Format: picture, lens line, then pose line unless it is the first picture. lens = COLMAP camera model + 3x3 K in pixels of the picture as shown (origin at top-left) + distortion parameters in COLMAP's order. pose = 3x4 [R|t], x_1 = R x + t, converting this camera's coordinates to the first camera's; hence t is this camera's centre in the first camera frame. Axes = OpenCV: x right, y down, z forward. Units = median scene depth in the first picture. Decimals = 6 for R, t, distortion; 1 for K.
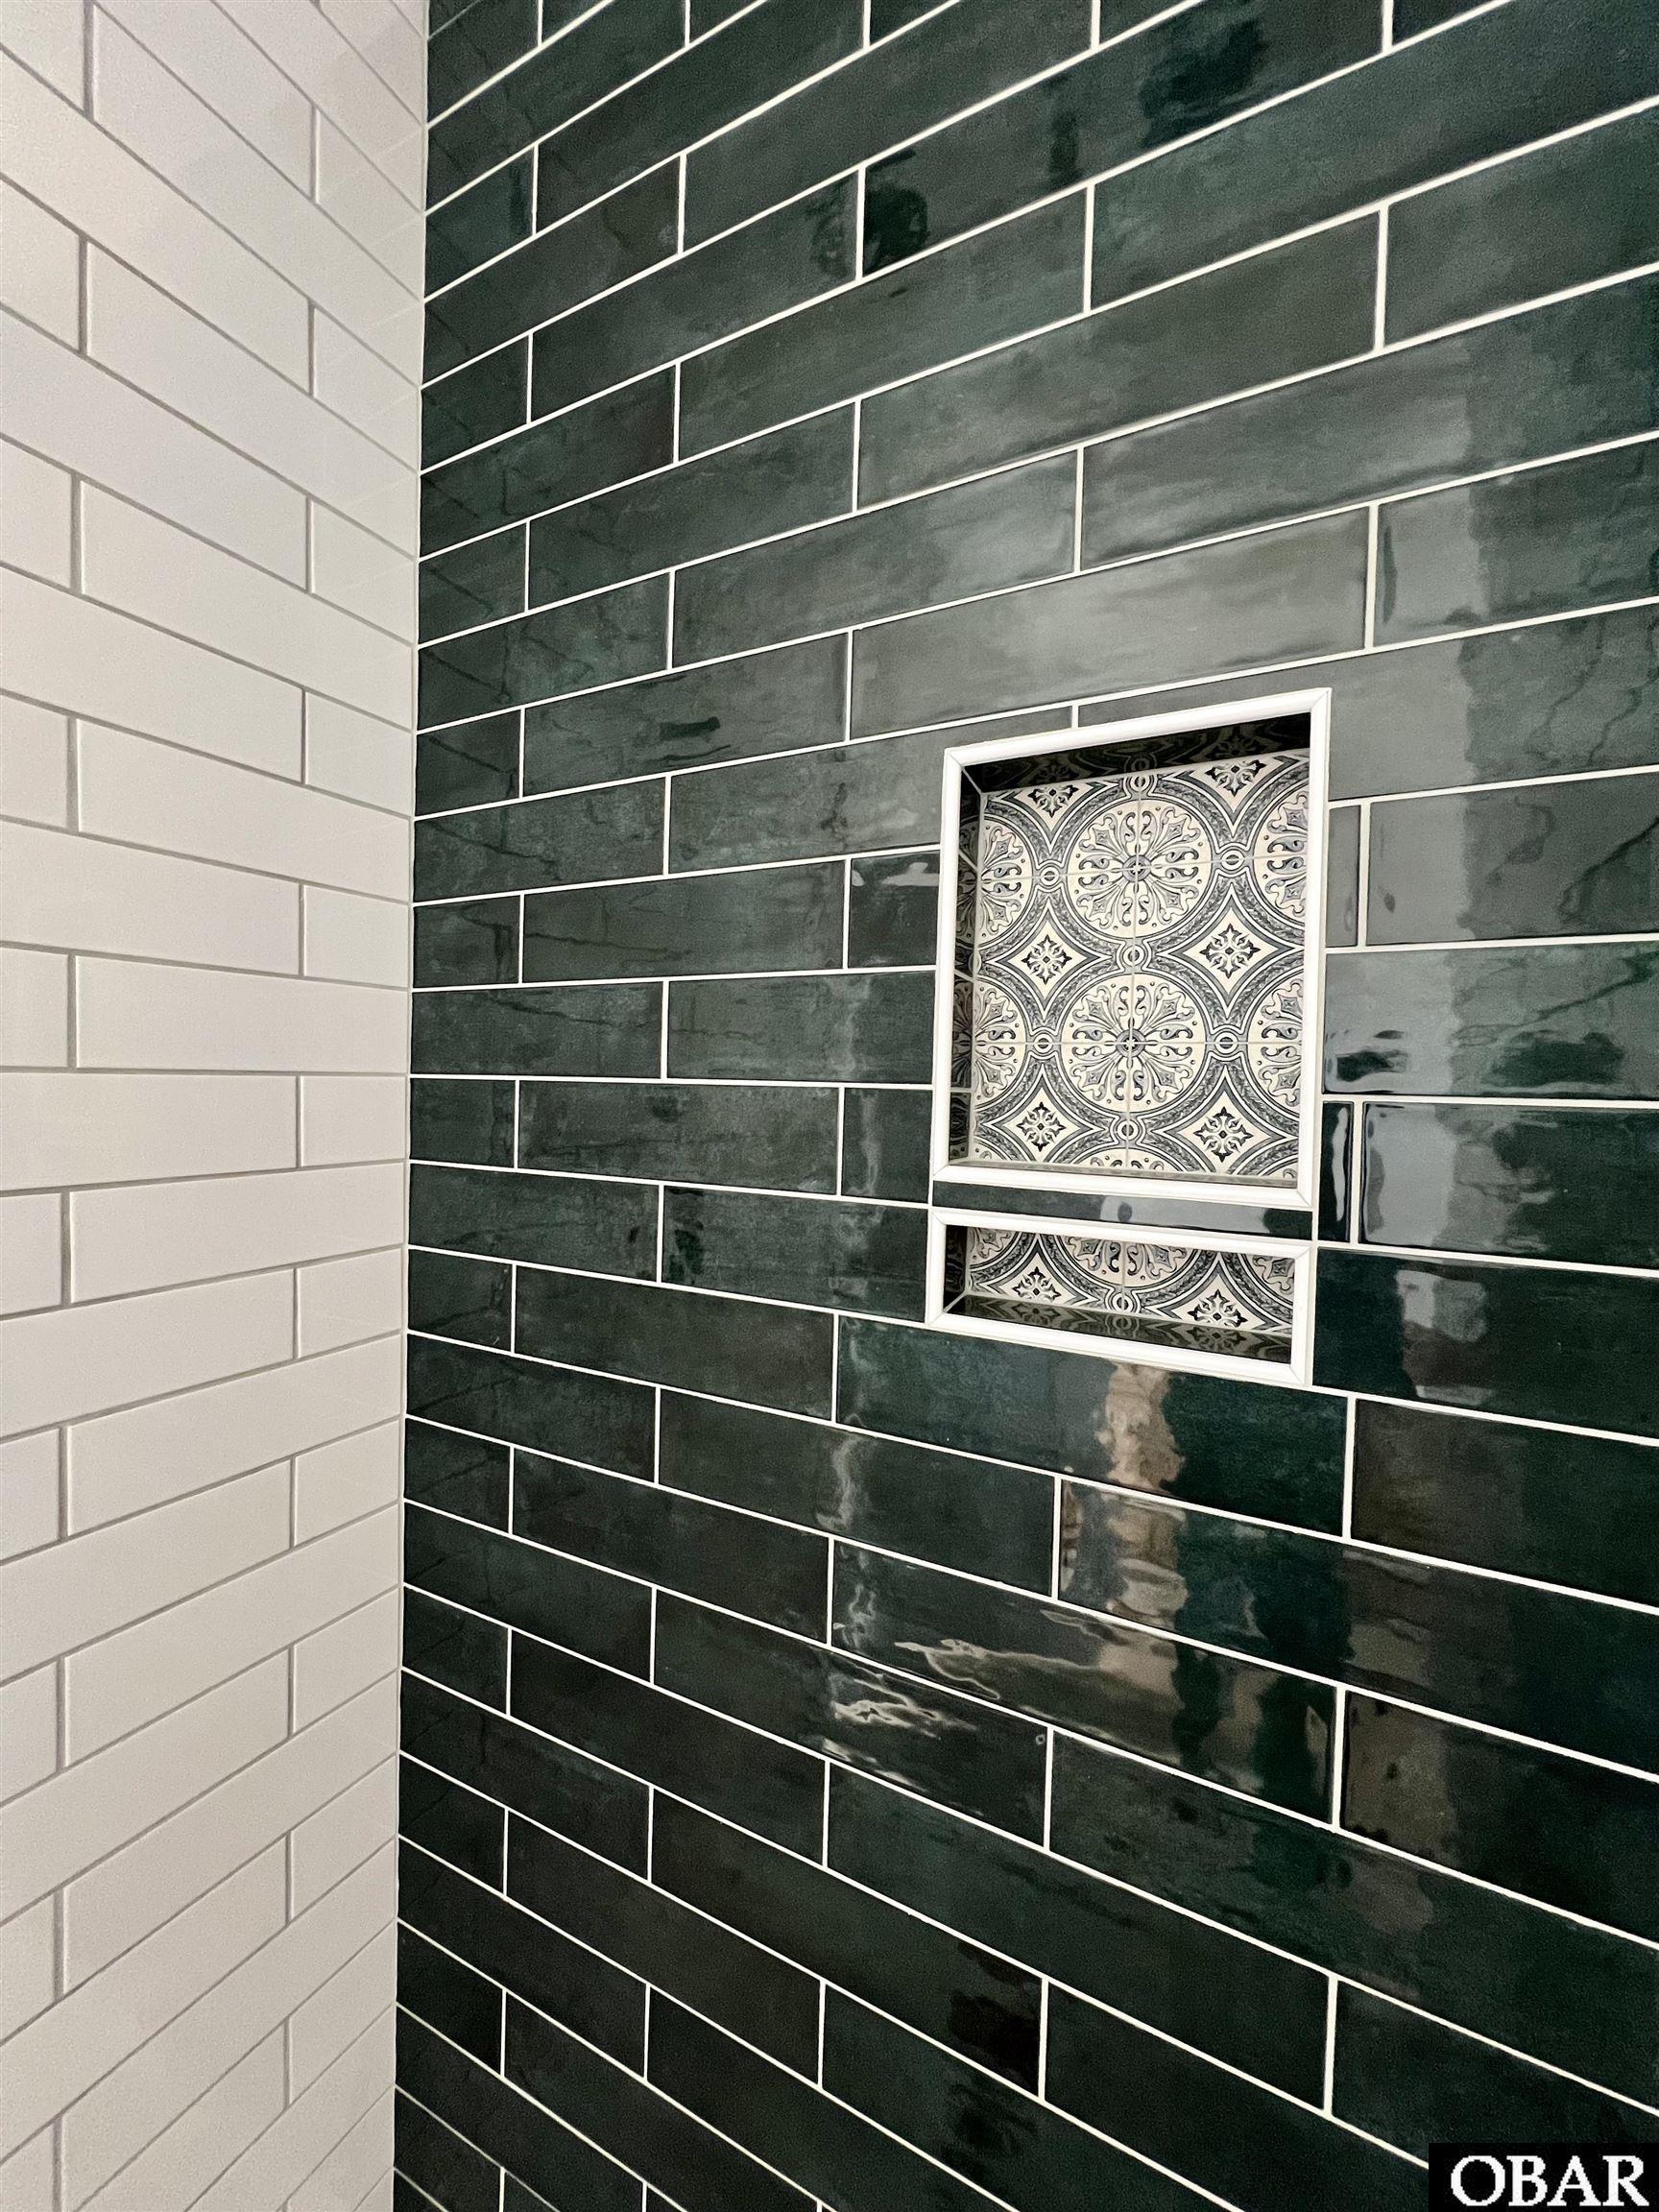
lens RADIAL K [[881.4, 0, 826.7], [0, 881.4, 1102.8], [0, 0, 1]] dist [-0.000820, 0.000199]
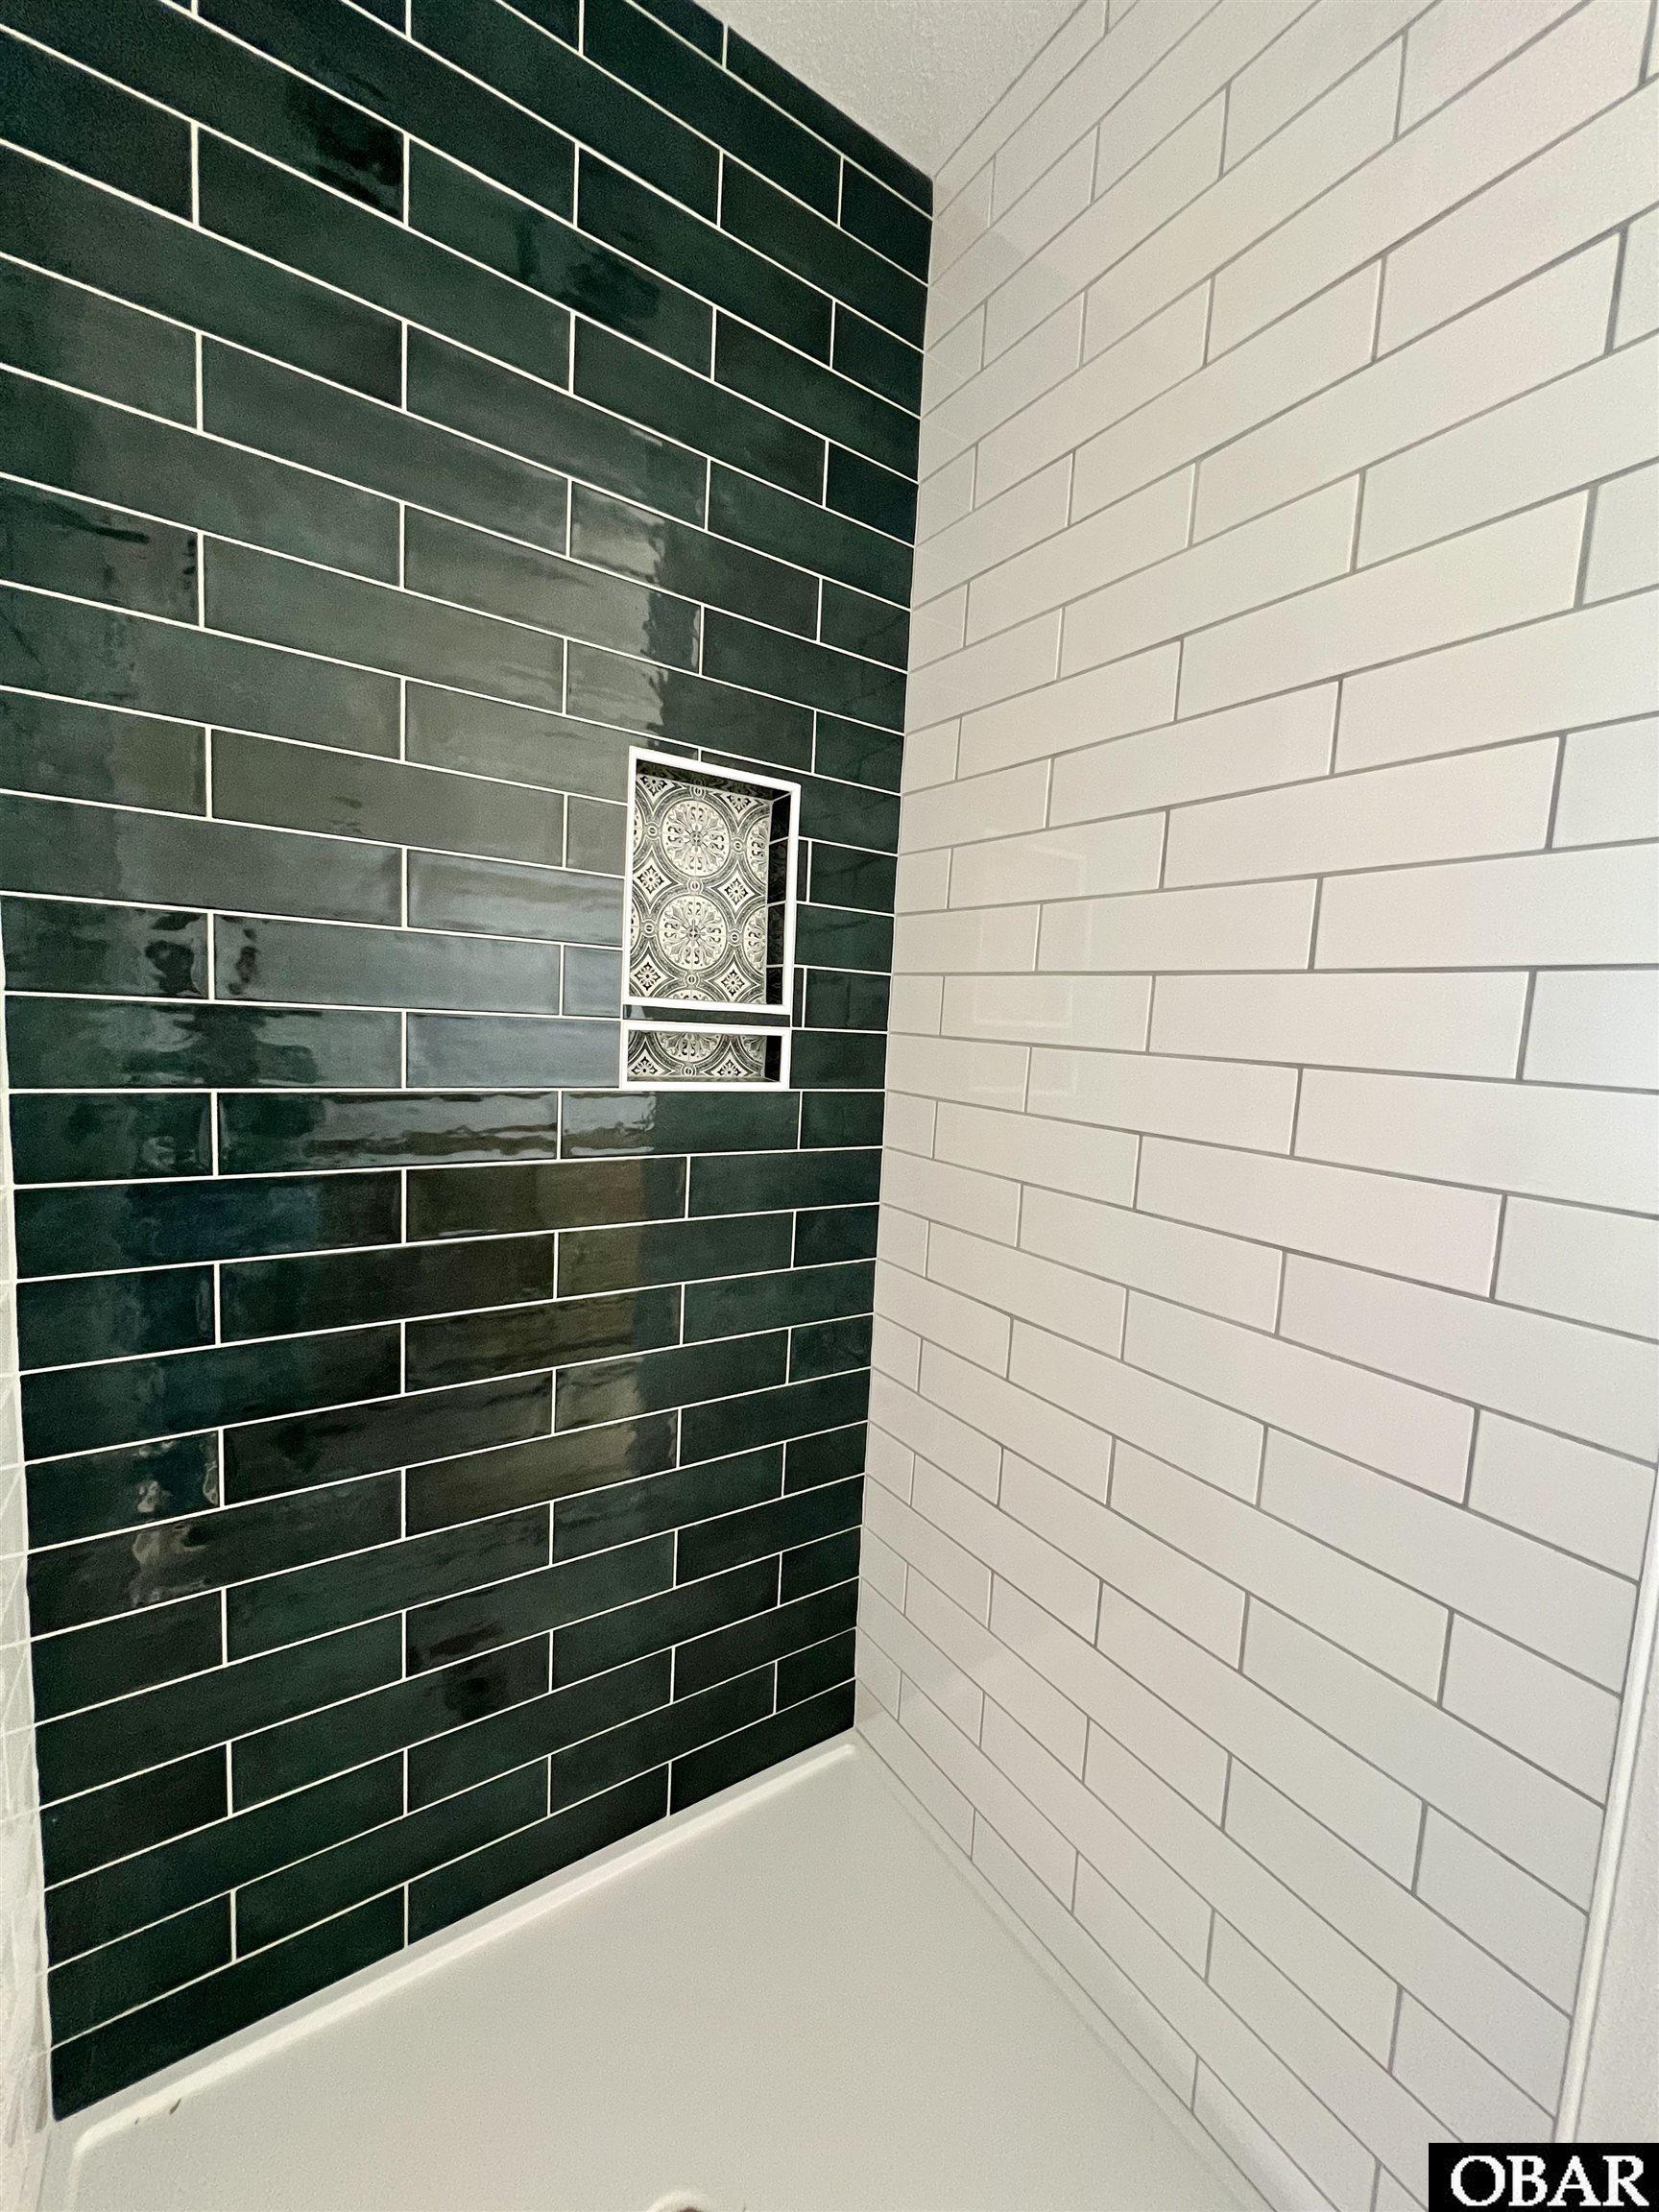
lens RADIAL K [[881.4, 0, 833.7], [0, 881.4, 1108.1], [0, 0, 1]] dist [-0.000820, 0.000199]
pose [[0.477615, -0.085786, 0.874371, -1.192166], [-0.025319, 0.993464, 0.111301, 0.087181], [-0.878204, -0.075297, 0.472322, -0.183240]]
